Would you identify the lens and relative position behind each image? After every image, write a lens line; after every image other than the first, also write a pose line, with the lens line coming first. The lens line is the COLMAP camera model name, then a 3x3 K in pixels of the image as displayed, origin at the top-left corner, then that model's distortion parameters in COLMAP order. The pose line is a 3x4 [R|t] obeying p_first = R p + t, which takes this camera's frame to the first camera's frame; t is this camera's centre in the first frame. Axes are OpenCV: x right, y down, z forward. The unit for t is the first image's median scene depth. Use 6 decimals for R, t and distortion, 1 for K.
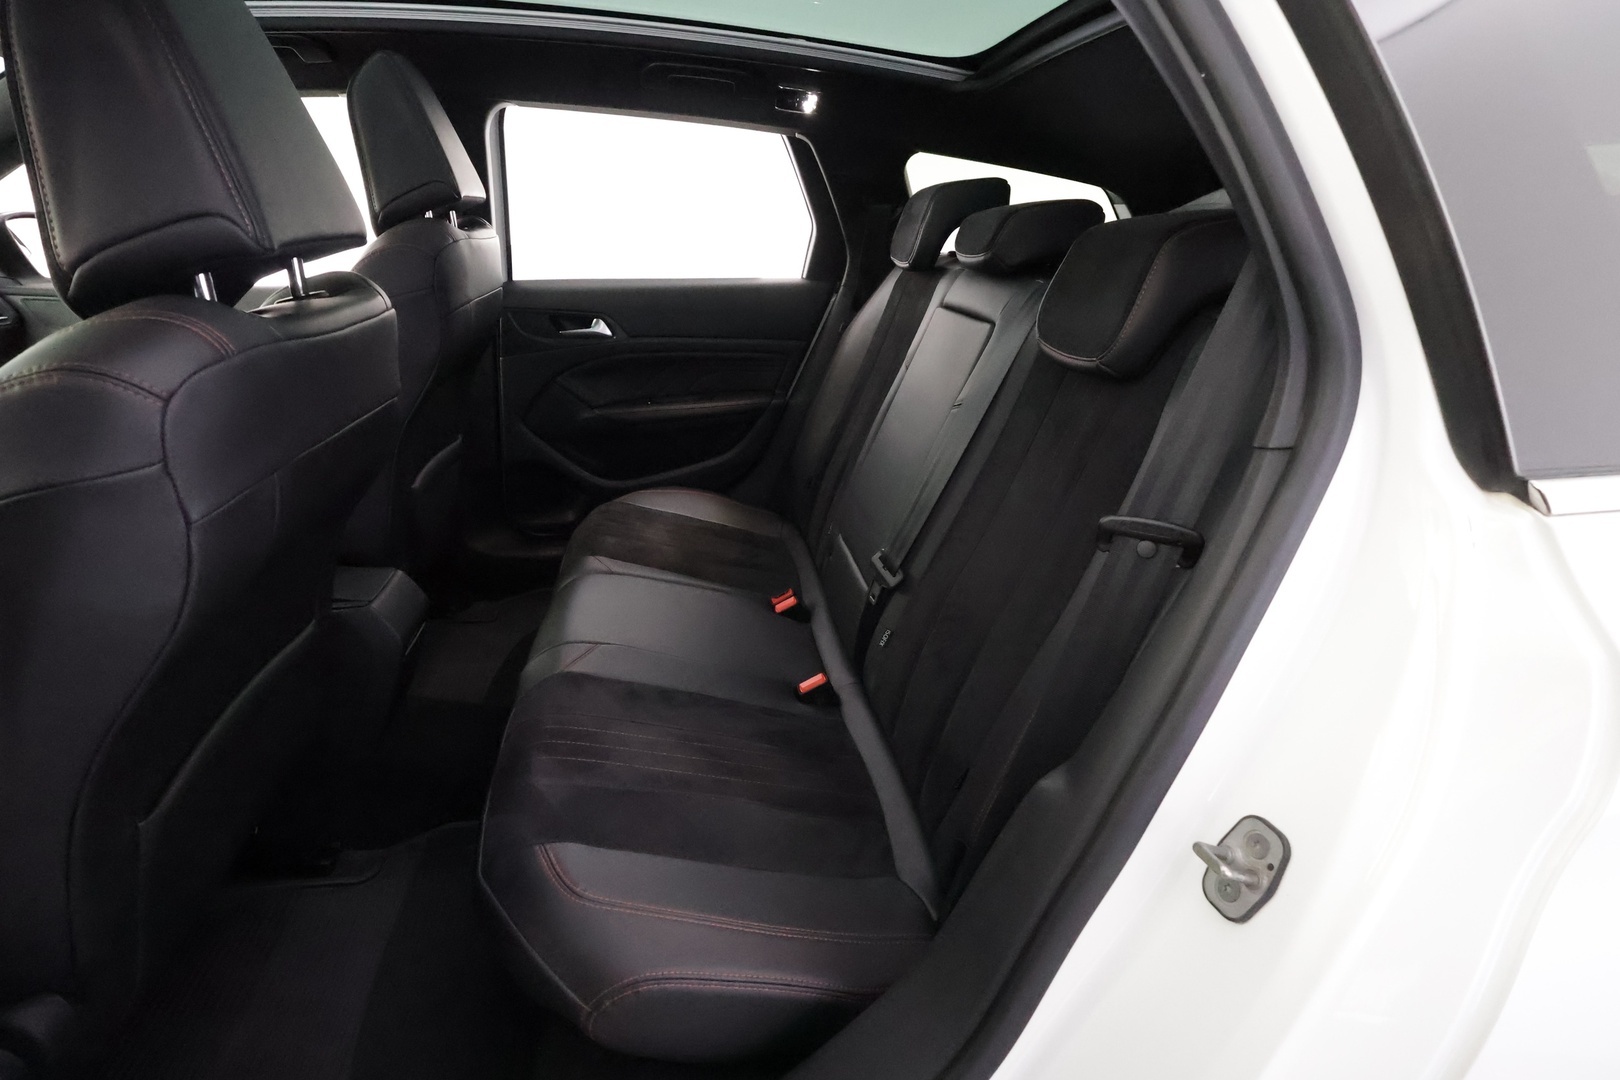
lens RADIAL K [[728.7, 0, 814.6], [0, 728.7, 539.7], [0, 0, 1]] dist [-0.000528, 0.001971]
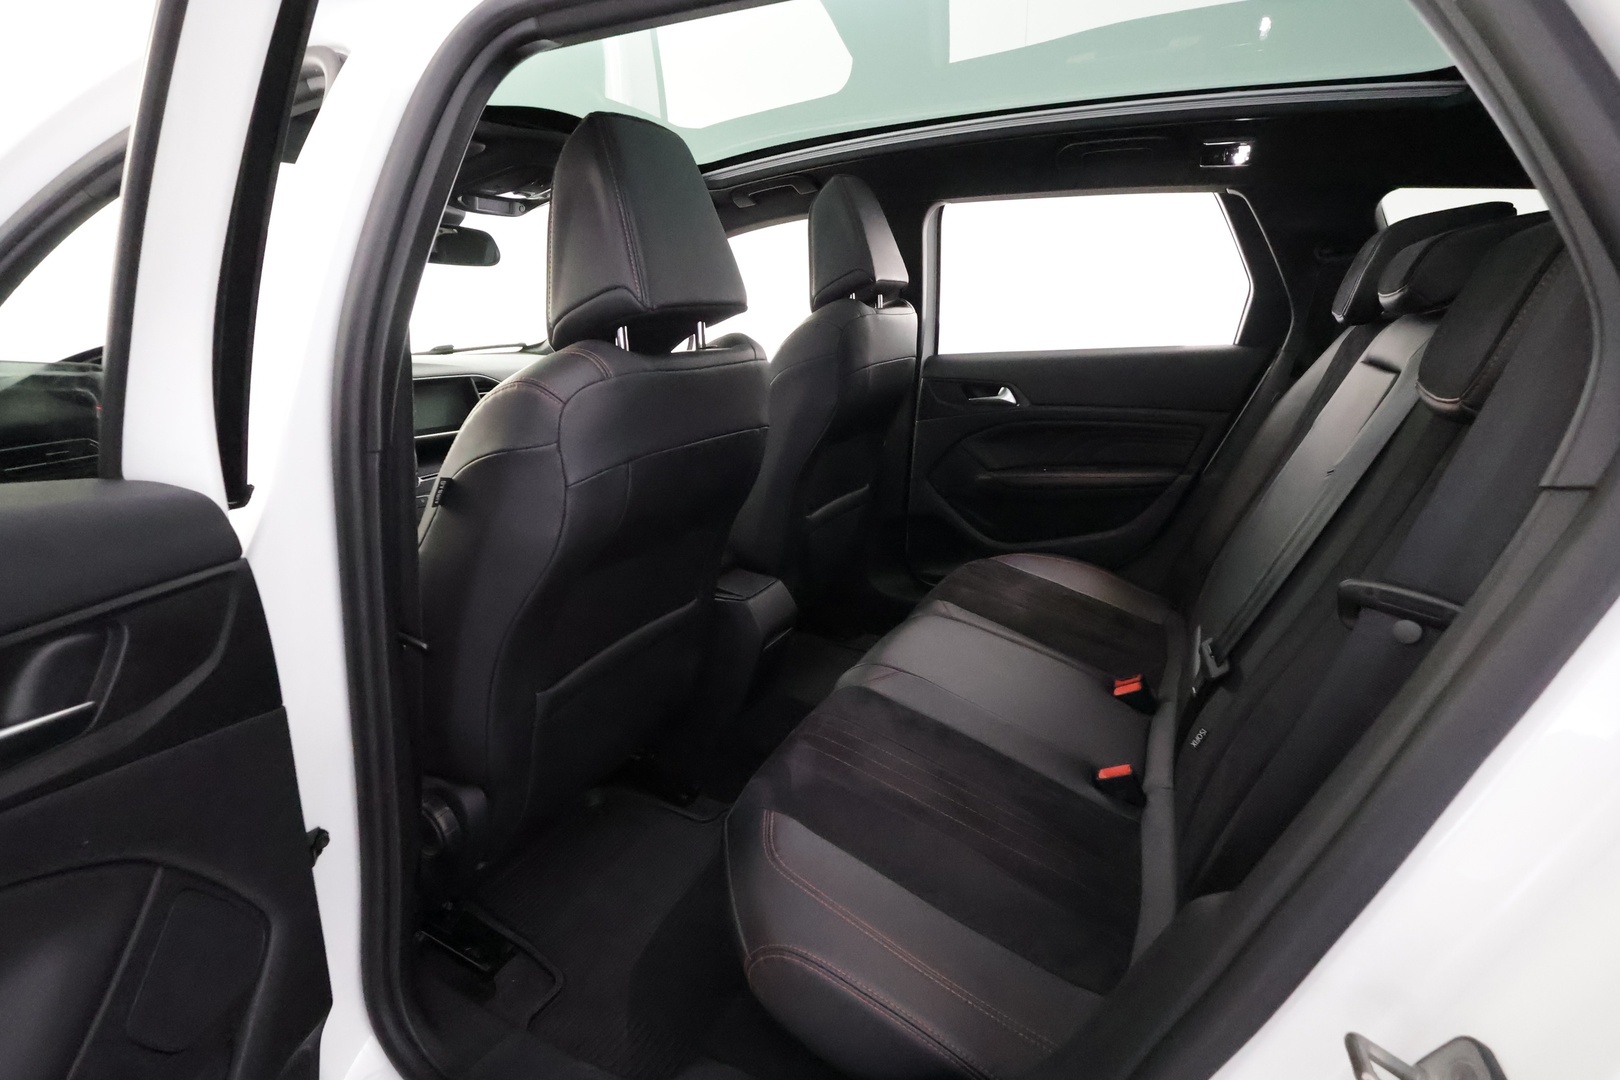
lens RADIAL K [[728.7, 0, 821.5], [0, 728.7, 539.8], [0, 0, 1]] dist [-0.000528, 0.001971]
pose [[0.818267, 0.116254, -0.562961, 0.139977], [-0.177578, 0.982557, -0.055208, 0.025235], [0.546723, 0.145144, 0.824638, 0.021687]]
